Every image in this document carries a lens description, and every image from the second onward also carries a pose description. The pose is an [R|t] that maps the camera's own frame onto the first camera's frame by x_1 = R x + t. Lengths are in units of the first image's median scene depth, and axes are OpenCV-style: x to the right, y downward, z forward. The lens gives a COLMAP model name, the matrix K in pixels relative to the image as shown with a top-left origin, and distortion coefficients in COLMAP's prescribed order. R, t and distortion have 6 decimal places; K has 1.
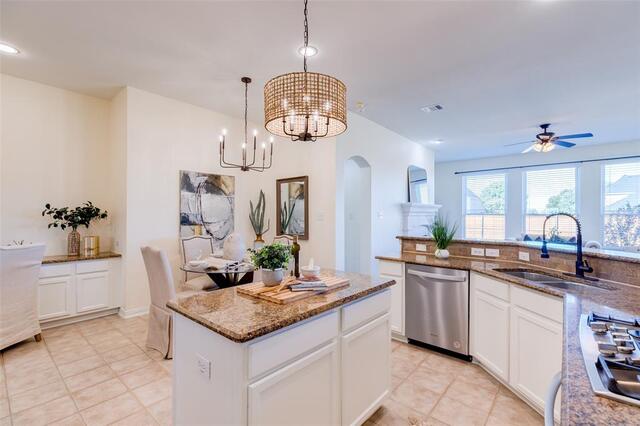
lens RADIAL K [[293.4, 0, 322.0], [0, 293.4, 211.8], [0, 0, 1]] dist [0.005497, 0.000033]
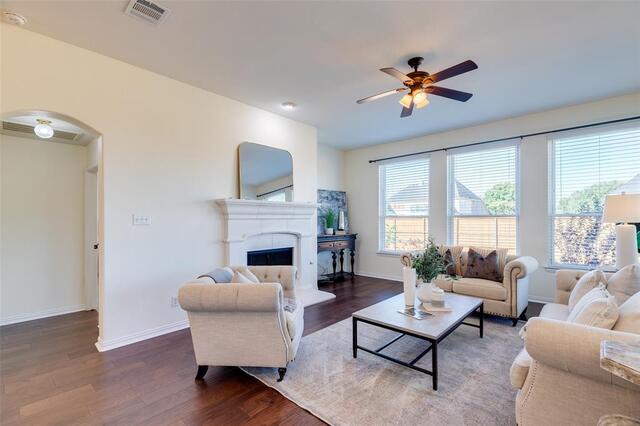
lens RADIAL K [[293.4, 0, 318.4], [0, 293.4, 216.4], [0, 0, 1]] dist [0.005497, 0.000033]
pose [[0.999321, -0.001476, -0.036828, 0.440818], [0.001629, 0.999990, 0.004130, 0.006714], [0.036821, -0.004187, 0.999313, 0.311851]]
